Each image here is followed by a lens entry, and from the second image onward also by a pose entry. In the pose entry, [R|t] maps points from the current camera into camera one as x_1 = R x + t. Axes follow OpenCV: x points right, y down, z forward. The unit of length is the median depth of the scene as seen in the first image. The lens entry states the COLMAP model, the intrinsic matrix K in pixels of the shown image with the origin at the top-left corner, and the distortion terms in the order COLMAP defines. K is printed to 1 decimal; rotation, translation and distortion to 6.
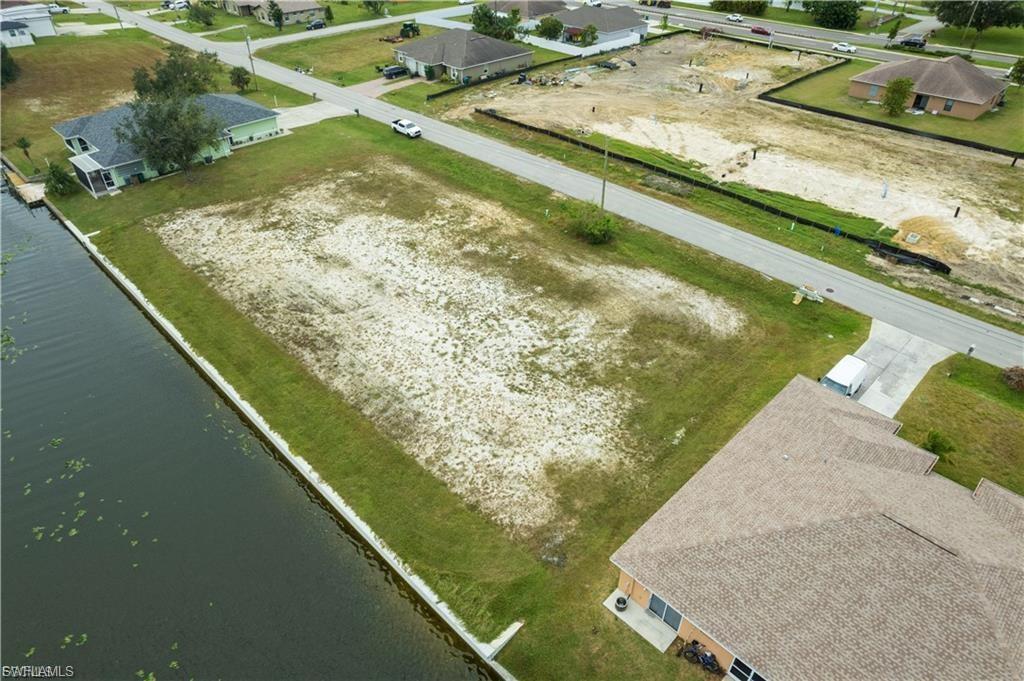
lens RADIAL K [[653.6, 0, 516.1], [0, 653.6, 343.0], [0, 0, 1]] dist [-0.076638, 0.067823]
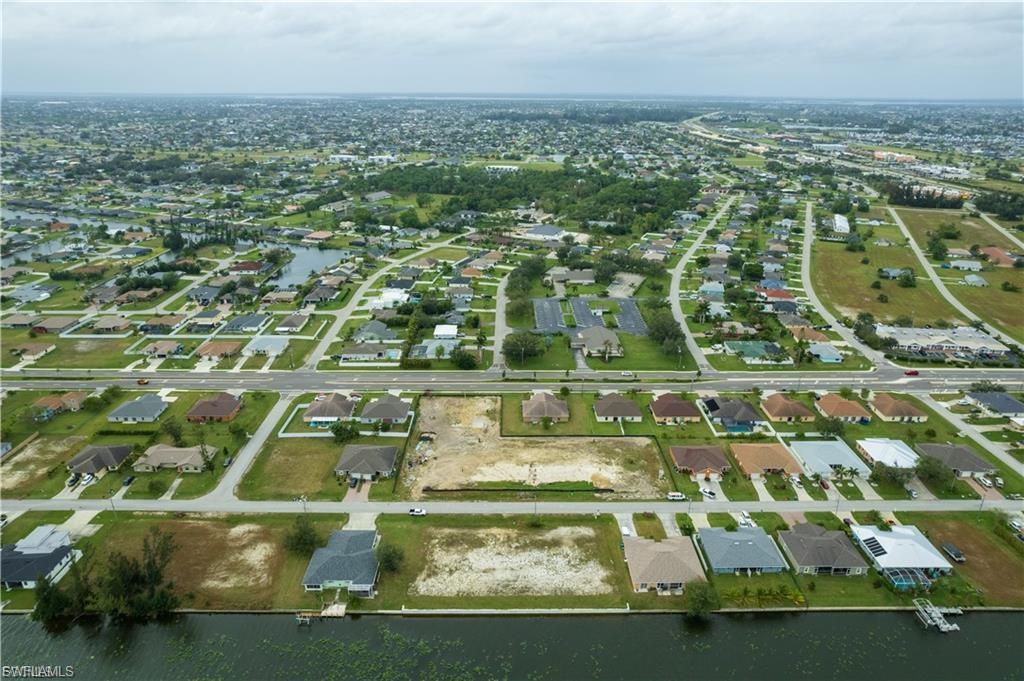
lens RADIAL K [[653.6, 0, 513.6], [0, 653.6, 342.4], [0, 0, 1]] dist [-0.076638, 0.067823]
pose [[0.699795, -0.261116, 0.664910, -1.855732], [0.423770, 0.901070, -0.092146, -0.726678], [-0.575070, 0.346253, 0.741218, -1.621124]]
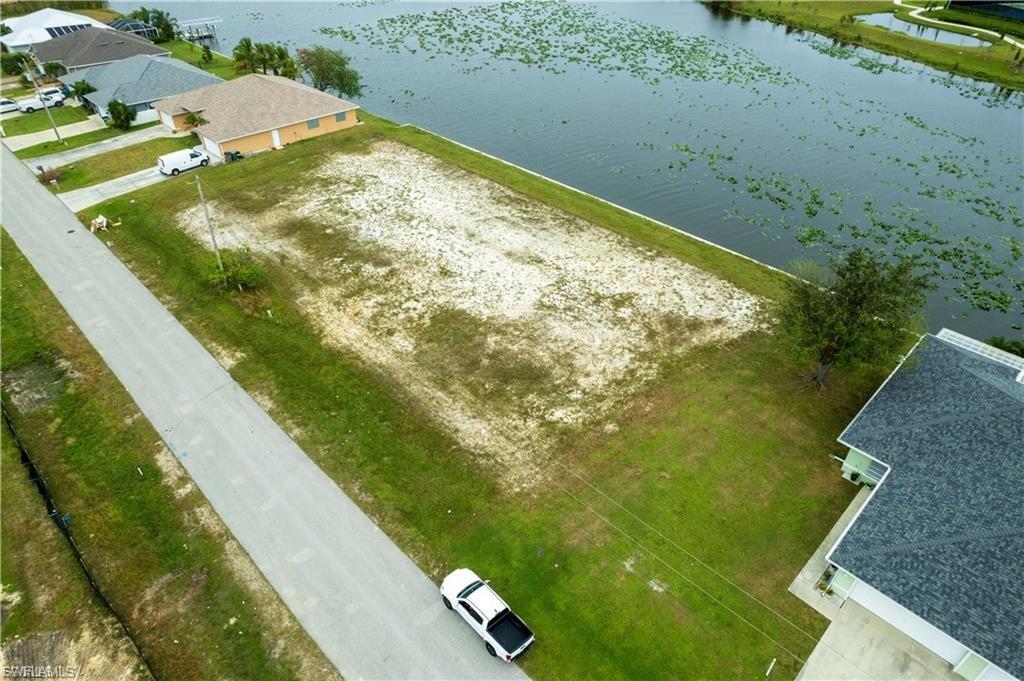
lens RADIAL K [[653.6, 0, 514.5], [0, 653.6, 342.5], [0, 0, 1]] dist [-0.076638, 0.067823]
pose [[-0.999860, -0.015962, -0.005085, -0.251757], [-0.009421, 0.284774, 0.958548, -0.985104], [-0.013852, 0.958462, -0.284885, 1.334155]]
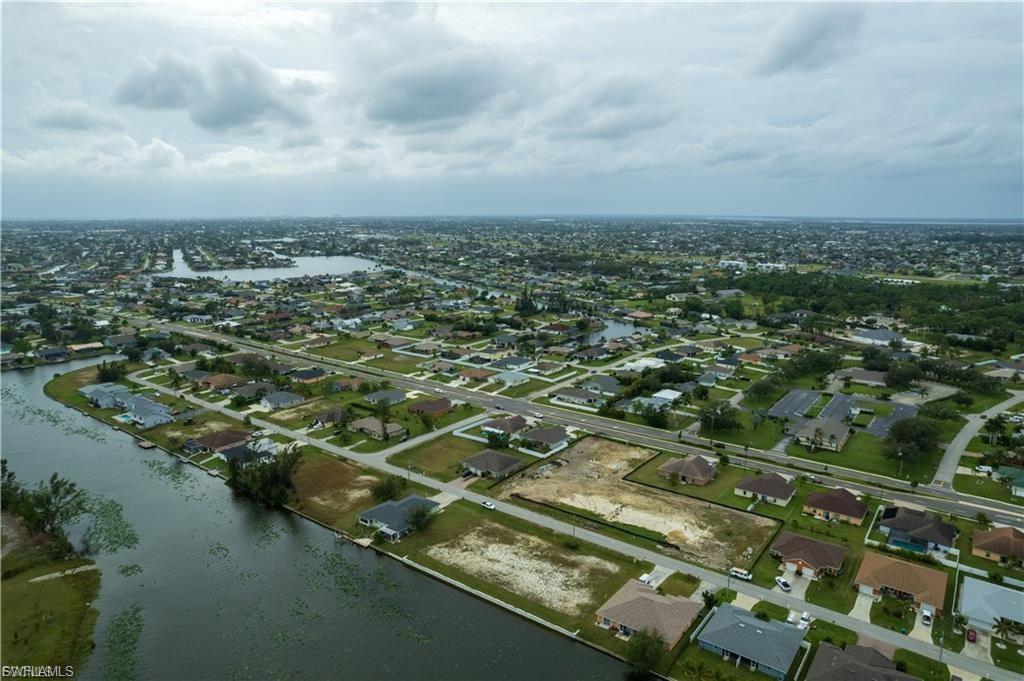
lens RADIAL K [[653.6, 0, 514.9], [0, 653.6, 347.5], [0, 0, 1]] dist [-0.076638, 0.067823]
pose [[0.989830, -0.031174, 0.138798, -0.560233], [0.086534, 0.906366, -0.413537, 0.237939], [-0.112910, 0.421342, 0.899846, -2.195226]]
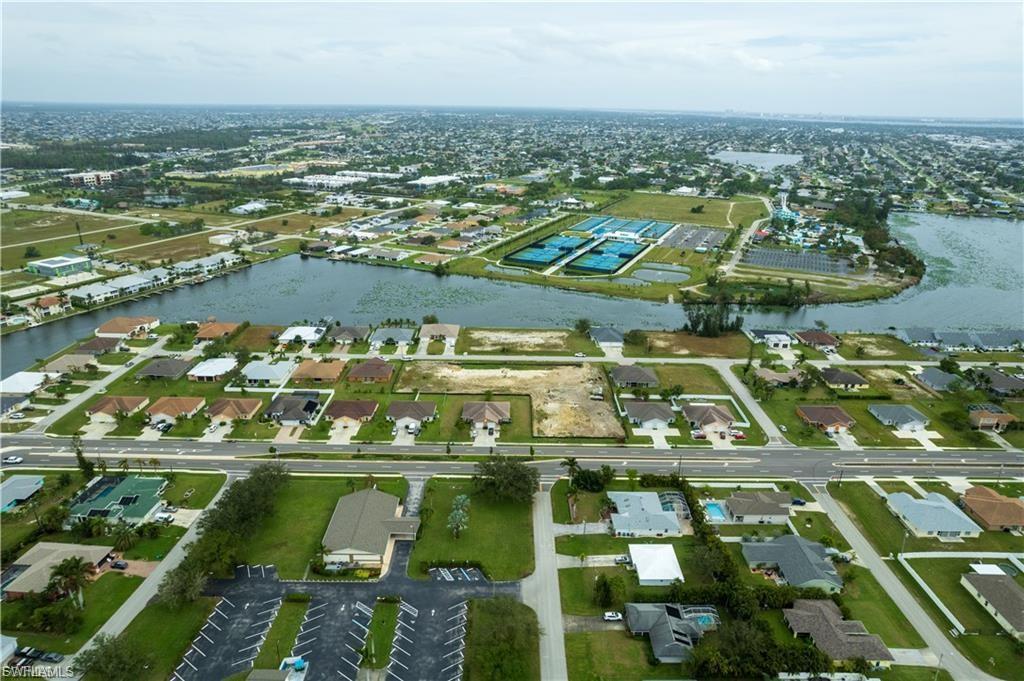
lens RADIAL K [[653.6, 0, 512.4], [0, 653.6, 335.2], [0, 0, 1]] dist [-0.076638, 0.067823]
pose [[-0.706125, 0.226443, -0.670903, 3.560248], [-0.437688, 0.605215, 0.664939, -3.741794], [0.556611, 0.763177, -0.328246, 2.661839]]
